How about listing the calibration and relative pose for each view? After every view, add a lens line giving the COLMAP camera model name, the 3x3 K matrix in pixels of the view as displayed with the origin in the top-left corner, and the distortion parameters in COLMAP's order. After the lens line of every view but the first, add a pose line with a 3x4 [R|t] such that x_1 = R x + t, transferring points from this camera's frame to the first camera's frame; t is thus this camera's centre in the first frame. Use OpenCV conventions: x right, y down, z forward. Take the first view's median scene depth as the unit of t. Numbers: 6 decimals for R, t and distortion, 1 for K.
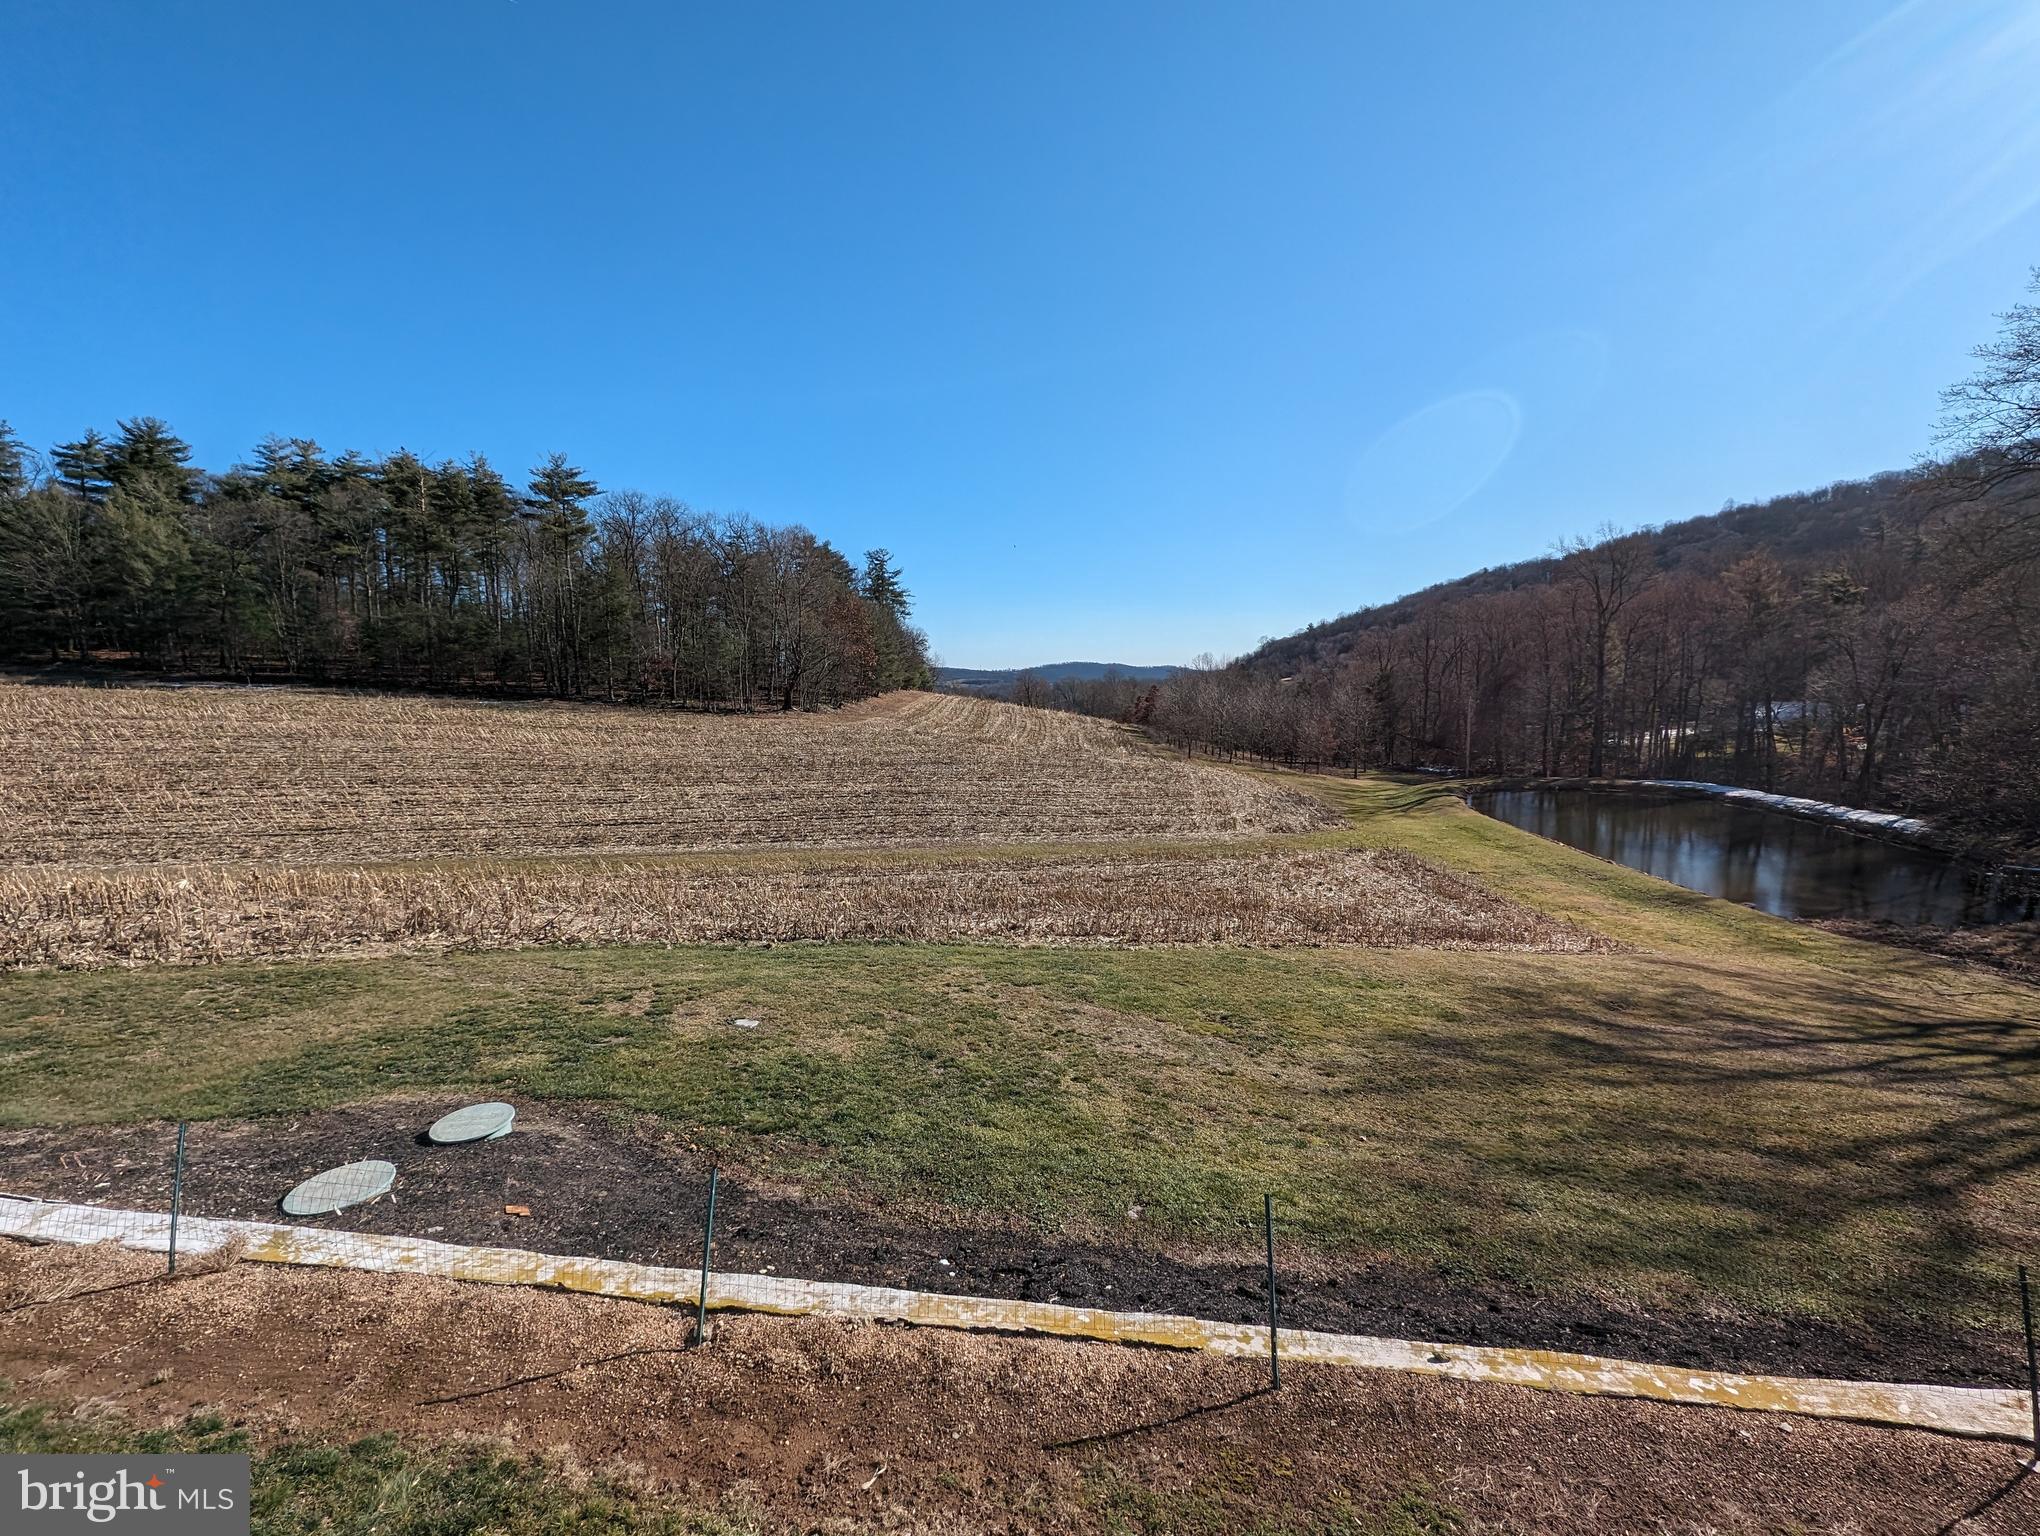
lens RADIAL K [[841.2, 0, 1017.1], [0, 841.2, 767.1], [0, 0, 1]] dist [0.000497, -0.000683]
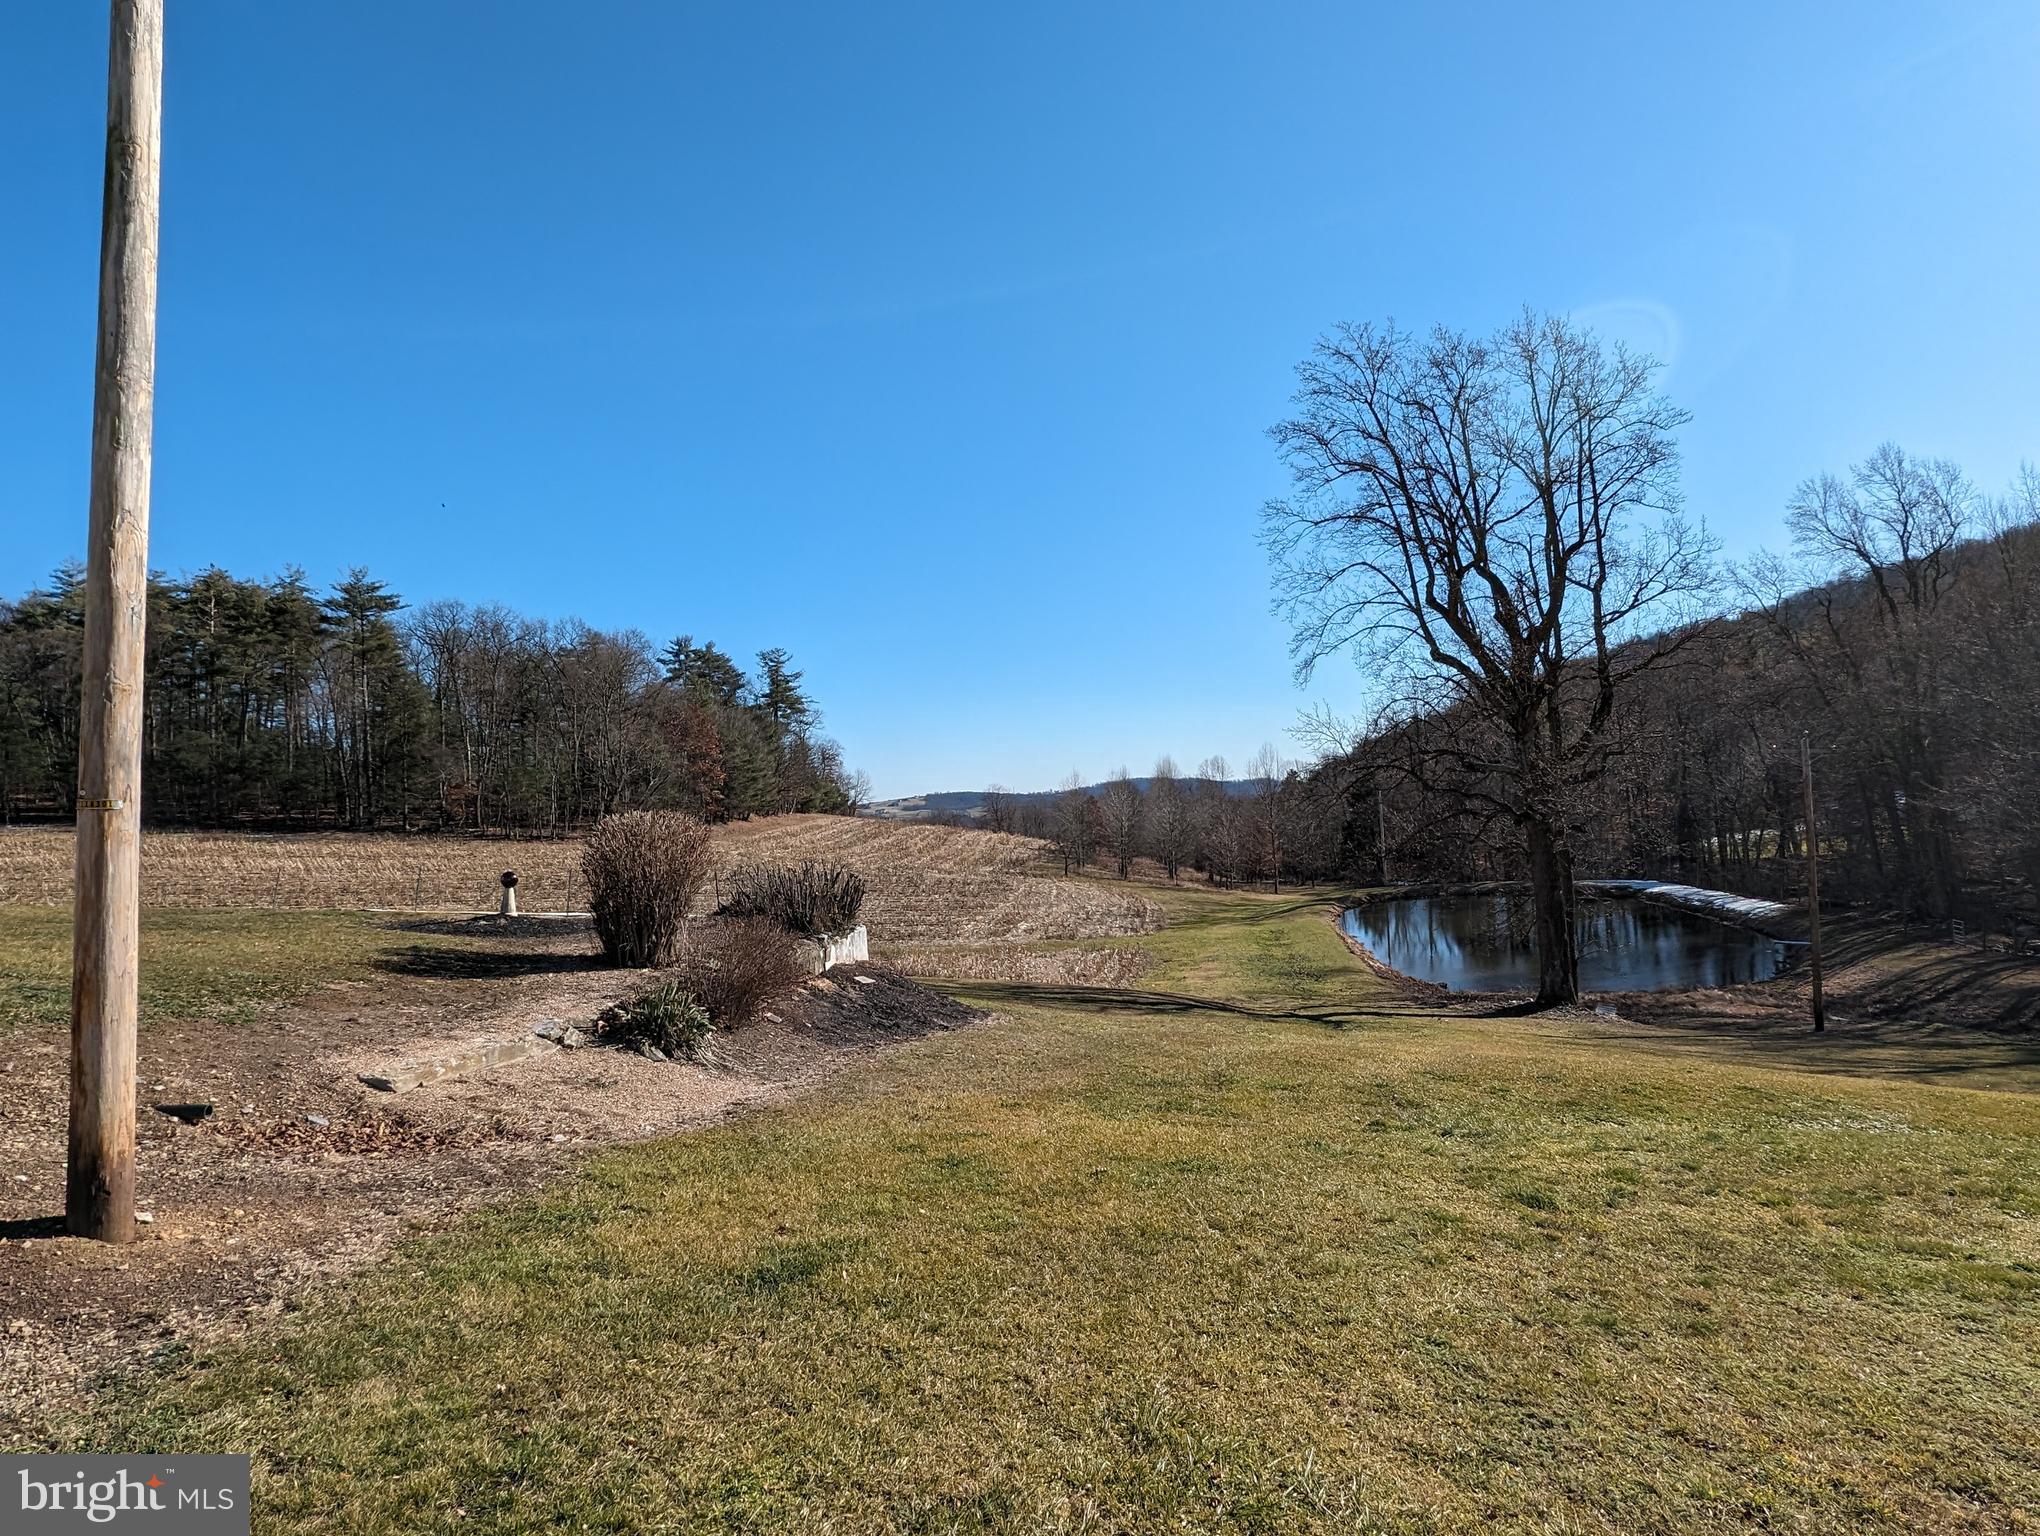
lens RADIAL K [[1119.5, 0, 1023.4], [0, 1119.5, 769.8], [0, 0, 1]] dist [0.000529, -0.000567]
pose [[0.998626, -0.036989, -0.037126, 0.190364], [0.031647, 0.990288, -0.135381, 0.033407], [0.041773, 0.134020, 0.990098, -0.138356]]
